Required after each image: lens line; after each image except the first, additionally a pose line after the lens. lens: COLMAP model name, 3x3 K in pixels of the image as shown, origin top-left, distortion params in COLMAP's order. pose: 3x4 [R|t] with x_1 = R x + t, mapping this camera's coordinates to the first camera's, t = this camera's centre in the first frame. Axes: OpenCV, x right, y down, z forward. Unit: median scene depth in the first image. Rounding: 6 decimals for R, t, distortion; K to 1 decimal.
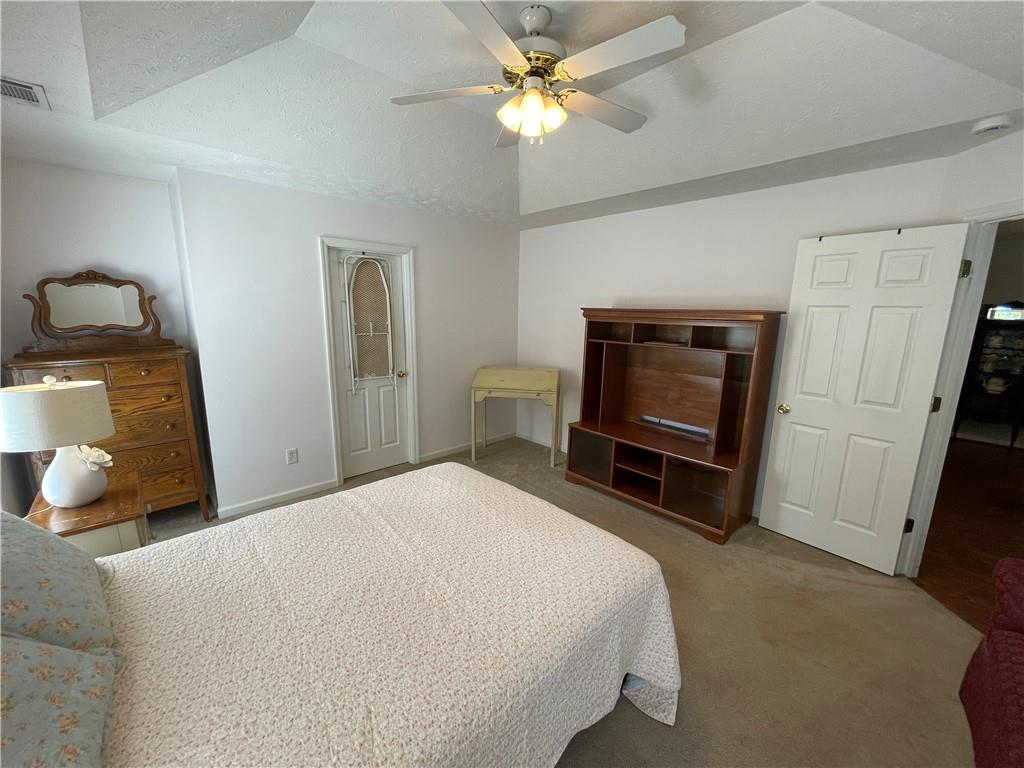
lens RADIAL K [[410.0, 0, 512.0], [0, 410.0, 384.0], [0, 0, 1]] dist [0.000130, -0.000333]
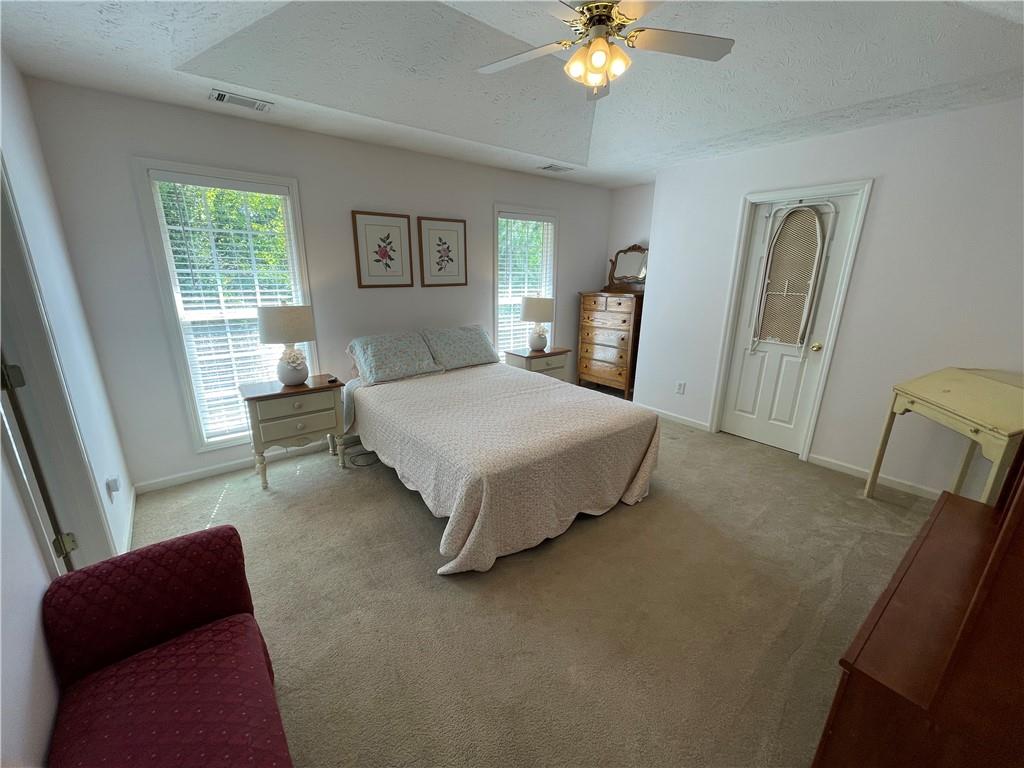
lens RADIAL K [[410.0, 0, 512.0], [0, 410.0, 384.0], [0, 0, 1]] dist [0.000130, -0.000333]
pose [[-0.062587, 0.255631, -0.964746, 0.640450], [-0.197479, 0.944358, 0.263040, -0.055238], [0.978307, 0.206980, -0.008623, 0.477800]]
